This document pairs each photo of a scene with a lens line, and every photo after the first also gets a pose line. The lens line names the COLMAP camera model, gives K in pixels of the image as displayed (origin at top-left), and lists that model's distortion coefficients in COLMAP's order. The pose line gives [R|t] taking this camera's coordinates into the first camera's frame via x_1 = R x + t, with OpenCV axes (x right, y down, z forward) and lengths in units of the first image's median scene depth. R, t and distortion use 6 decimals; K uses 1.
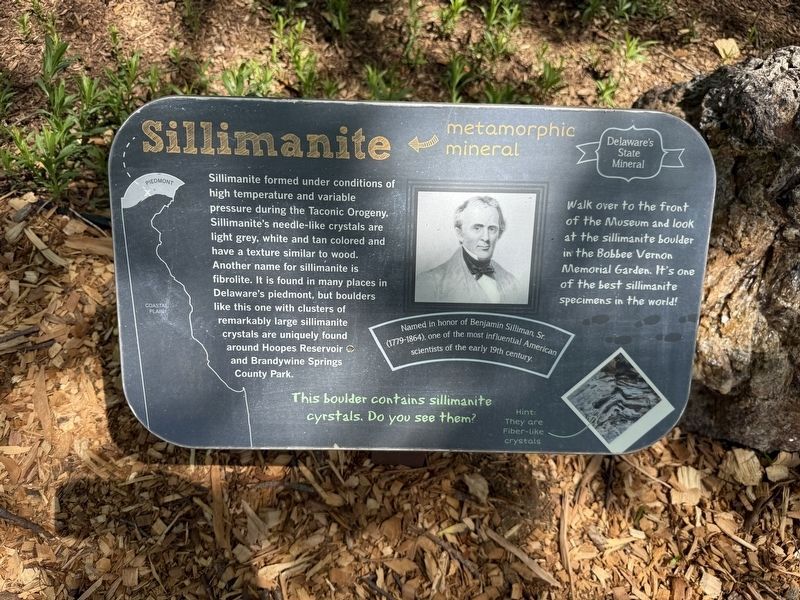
lens RADIAL K [[570.9, 0, 399.6], [0, 570.9, 305.6], [0, 0, 1]] dist [0.028630, -0.057786]
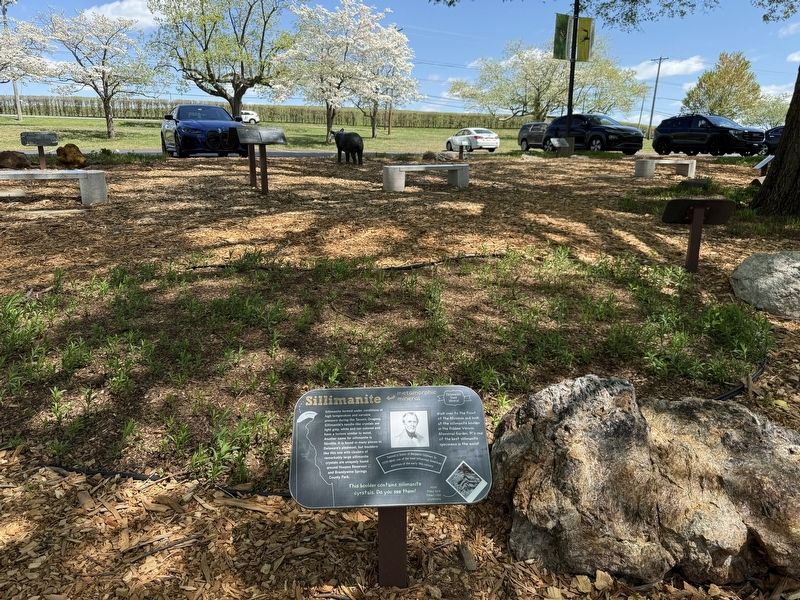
lens RADIAL K [[570.9, 0, 399.6], [0, 570.9, 305.6], [0, 0, 1]] dist [0.028630, -0.057786]
pose [[0.998561, -0.050600, 0.017744, 0.055498], [0.049903, 0.755904, -0.652778, 1.369674], [0.019618, 0.652725, 0.757341, -1.723276]]
